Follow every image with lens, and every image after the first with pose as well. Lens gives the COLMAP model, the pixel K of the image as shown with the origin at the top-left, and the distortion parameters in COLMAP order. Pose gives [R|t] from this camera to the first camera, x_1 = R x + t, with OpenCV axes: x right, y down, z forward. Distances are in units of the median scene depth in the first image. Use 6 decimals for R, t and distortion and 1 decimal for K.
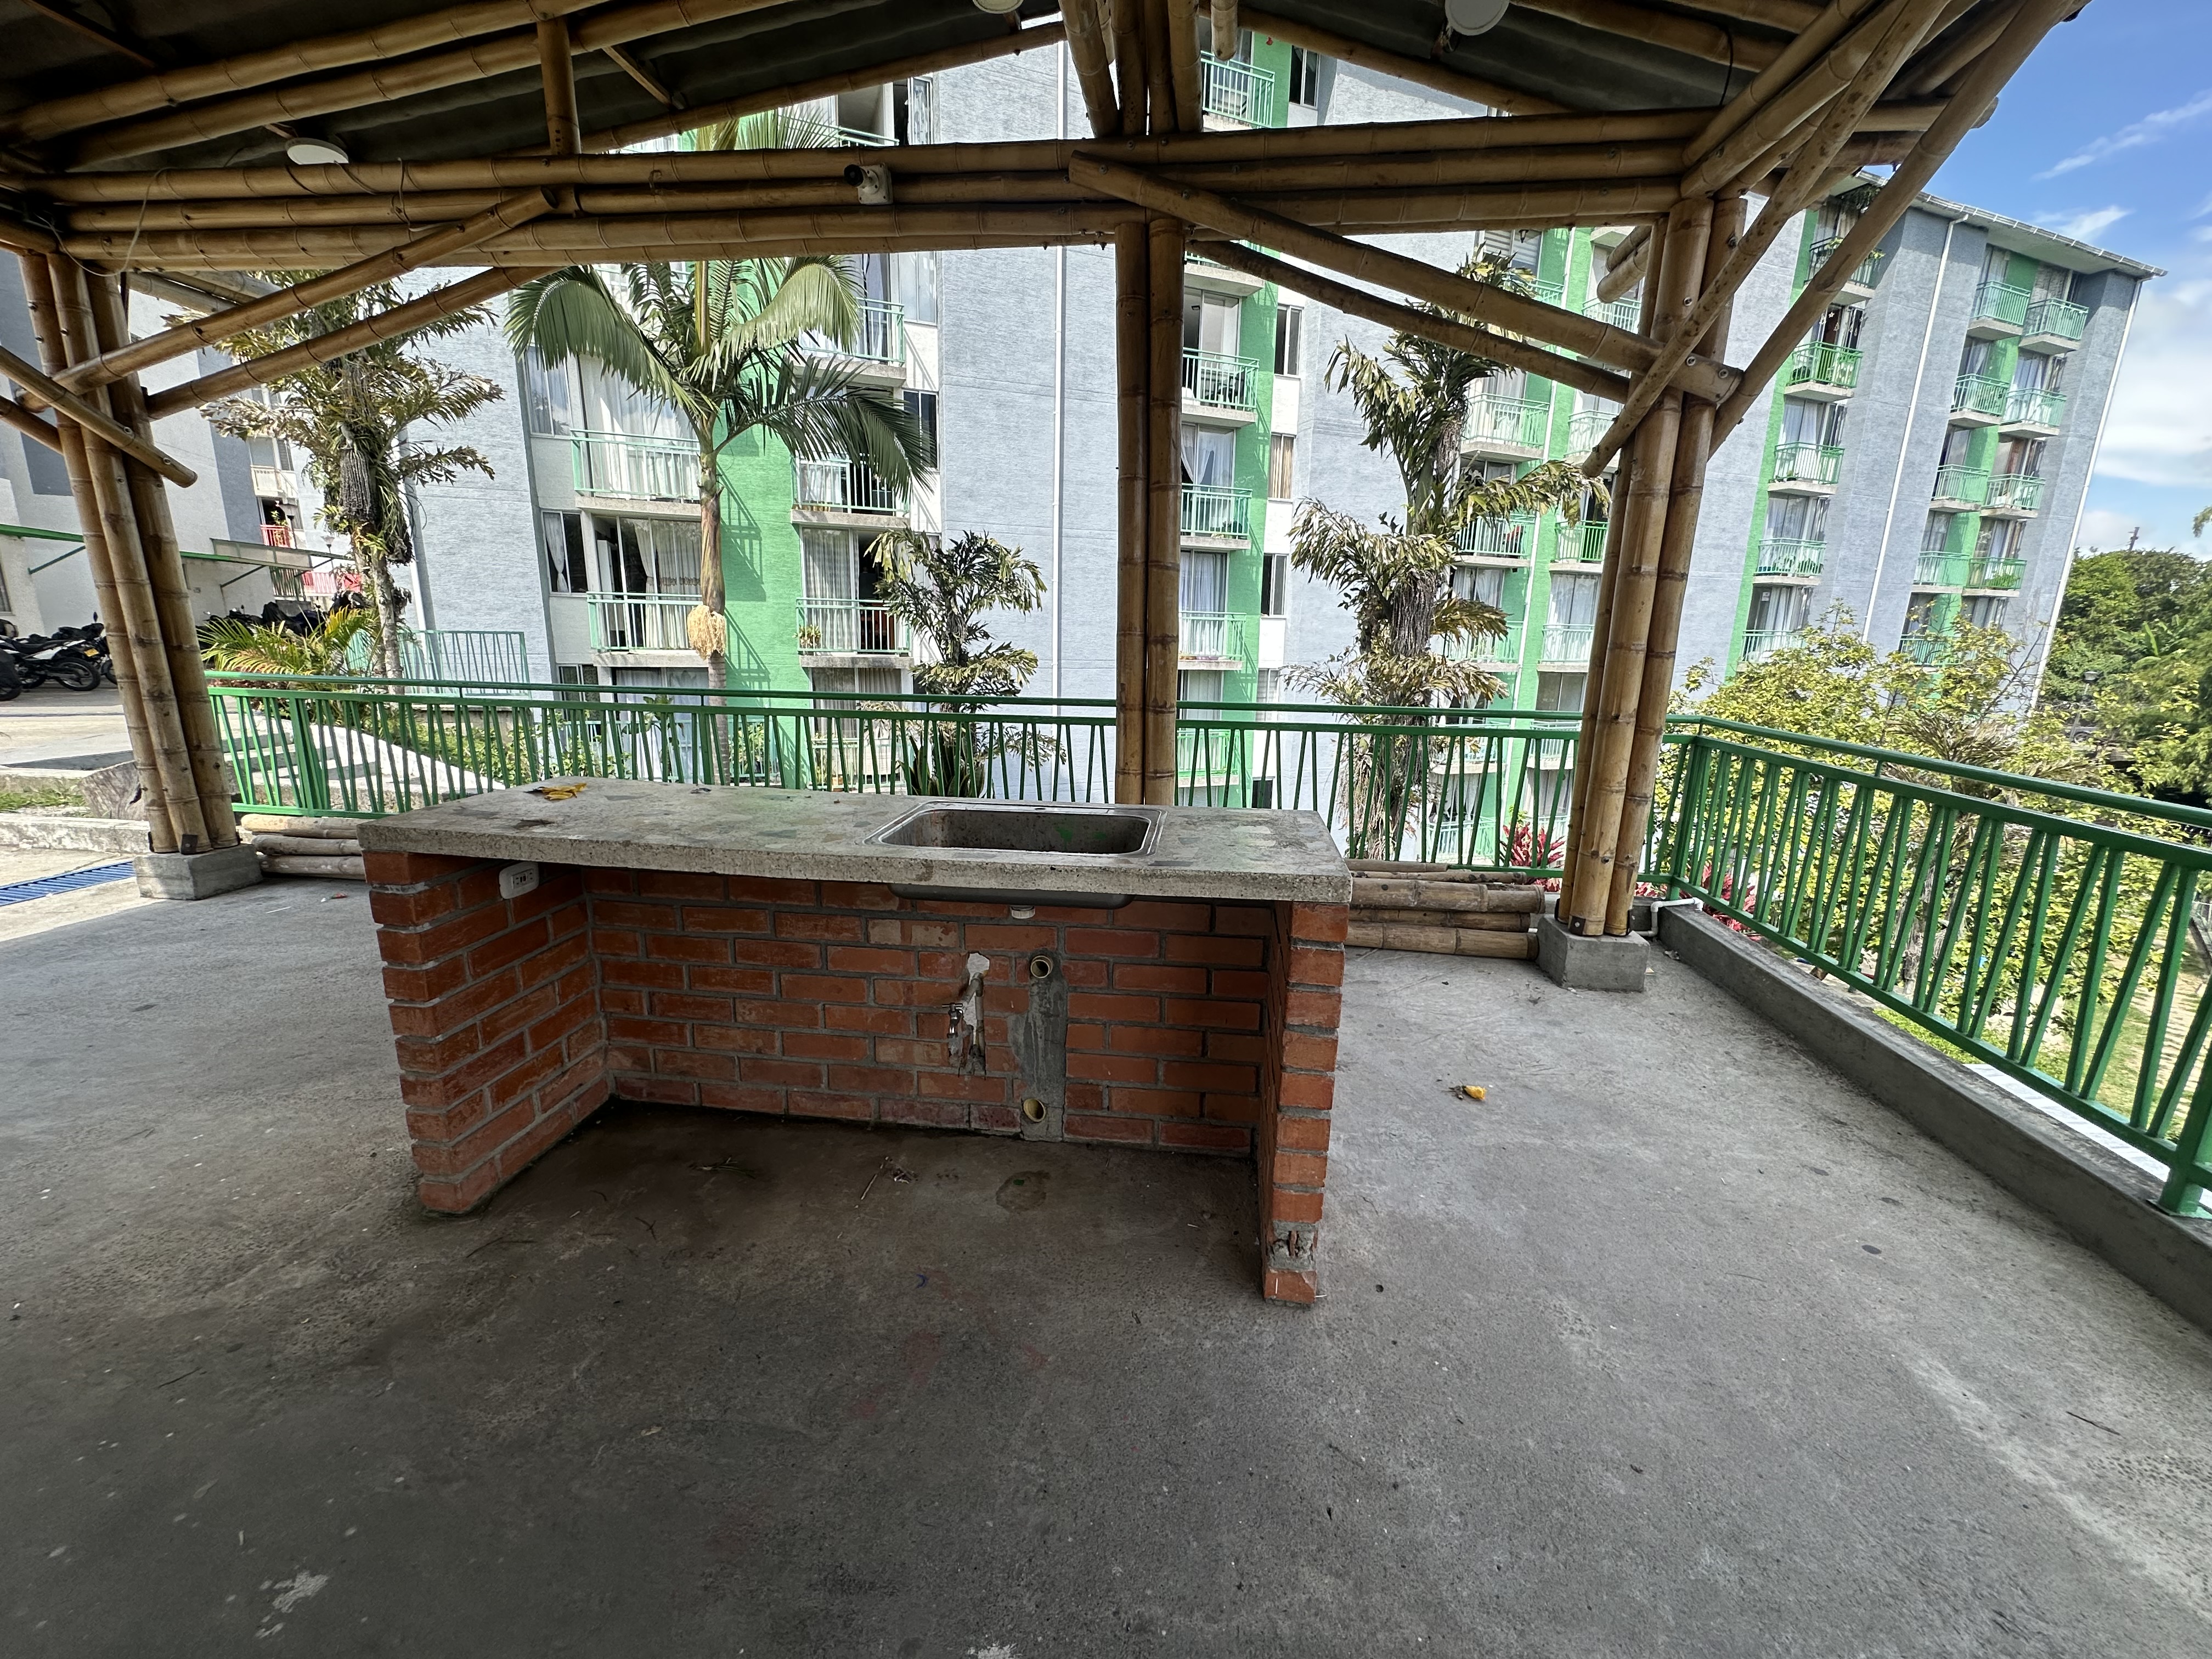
lens RADIAL K [[883.5, 0, 1110.6], [0, 883.5, 834.1], [0, 0, 1]] dist [-0.003698, 0.000712]
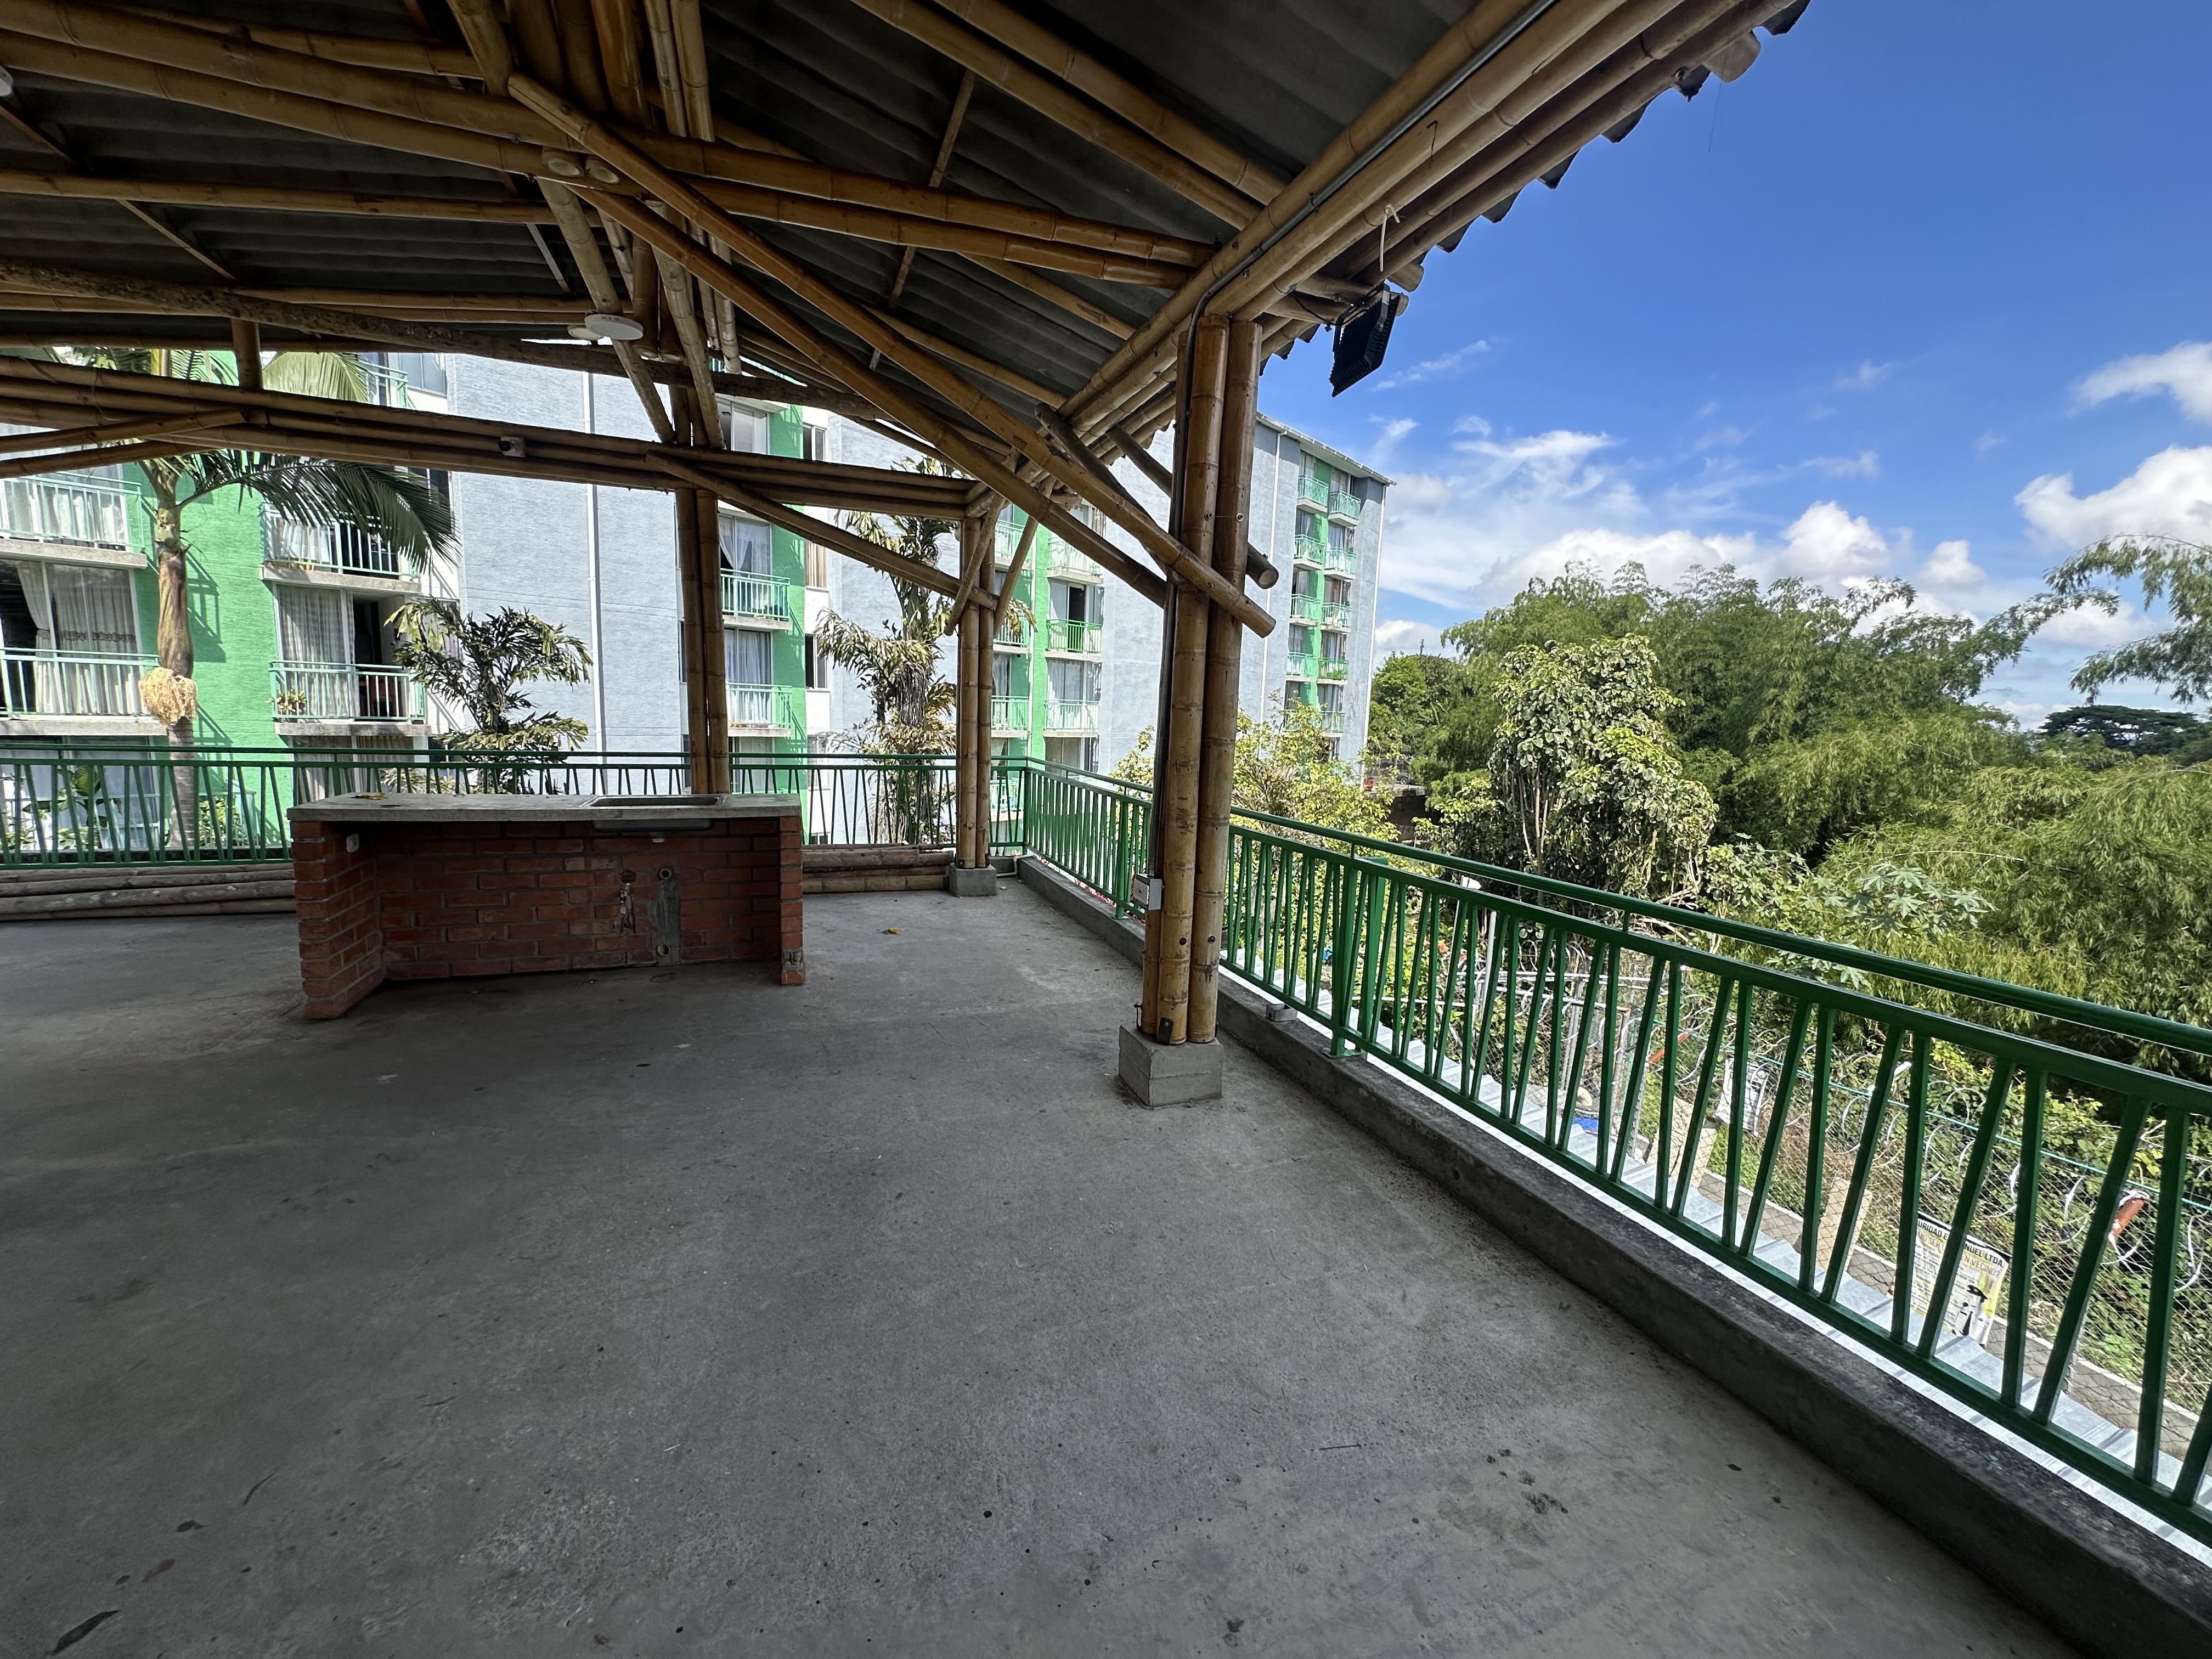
lens RADIAL K [[883.5, 0, 1106.4], [0, 883.5, 828.0], [0, 0, 1]] dist [-0.003698, 0.000712]
pose [[0.888343, -0.051134, 0.456324, -0.017613], [0.088172, 0.994283, -0.060231, 0.046303], [-0.450635, 0.093741, 0.887773, -0.234145]]
